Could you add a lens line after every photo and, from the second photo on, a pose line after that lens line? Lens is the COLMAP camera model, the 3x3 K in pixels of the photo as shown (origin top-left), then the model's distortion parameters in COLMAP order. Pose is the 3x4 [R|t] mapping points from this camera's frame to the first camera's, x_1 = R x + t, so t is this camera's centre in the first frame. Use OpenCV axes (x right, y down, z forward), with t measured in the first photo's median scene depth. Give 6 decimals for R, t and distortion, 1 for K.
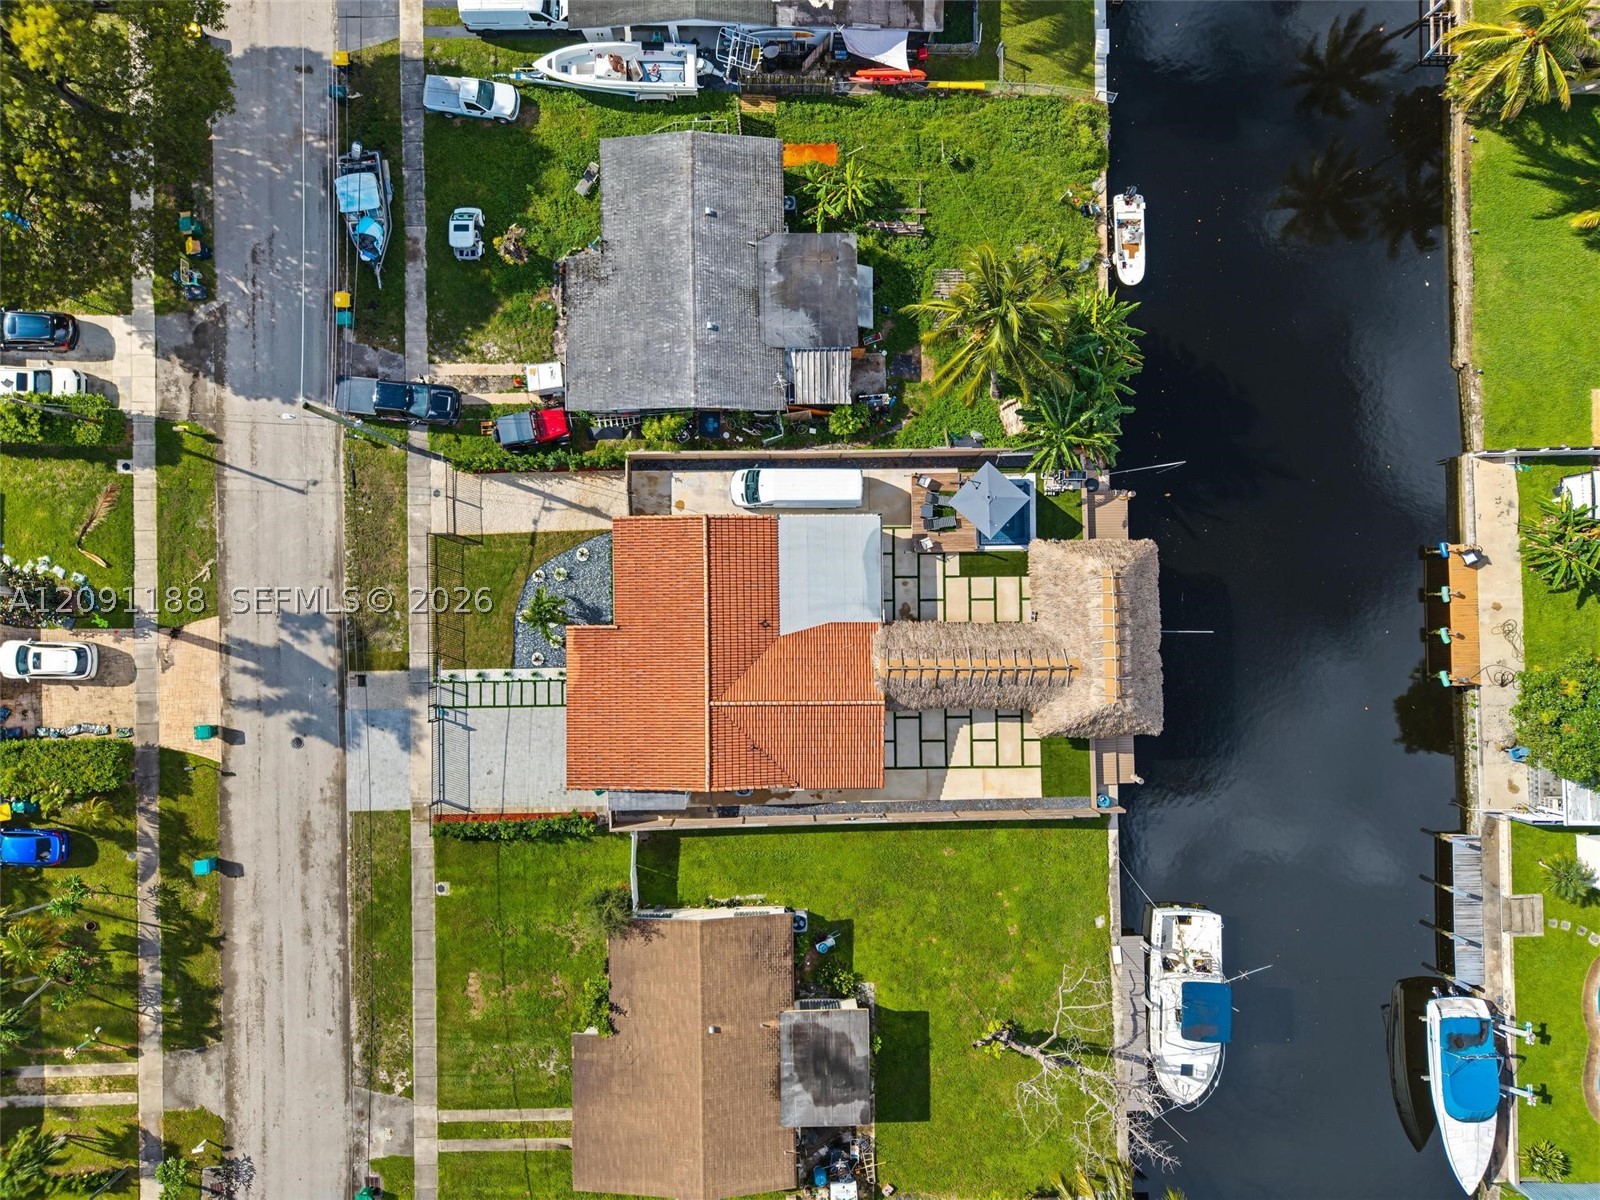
lens RADIAL K [[1072.9, 0, 798.4], [0, 1072.9, 604.3], [0, 0, 1]] dist [0.056434, -0.085816]
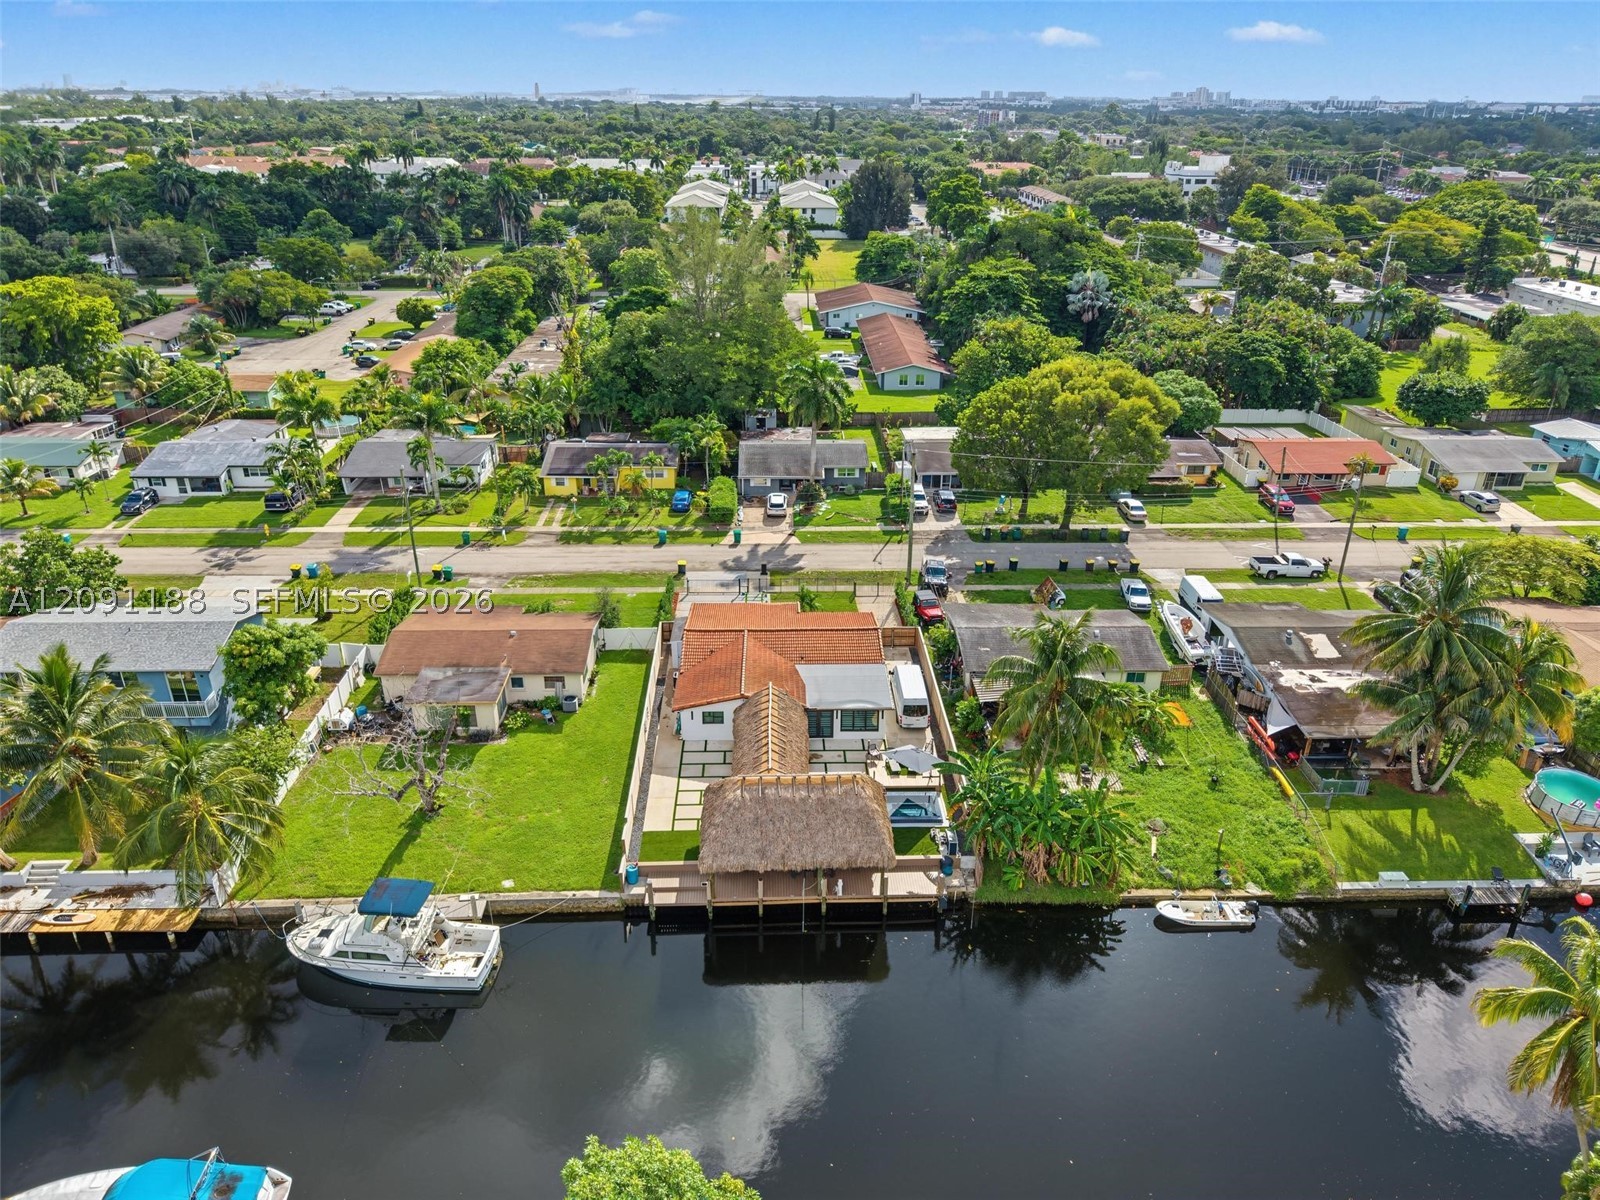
lens RADIAL K [[1072.9, 0, 798.4], [0, 1072.9, 604.3], [0, 0, 1]] dist [0.056434, -0.085816]
pose [[0.018459, 0.395220, -0.918401, 1.127768], [-0.999810, 0.001477, -0.019460, 0.049904], [-0.006335, 0.918585, 0.395172, 0.393580]]
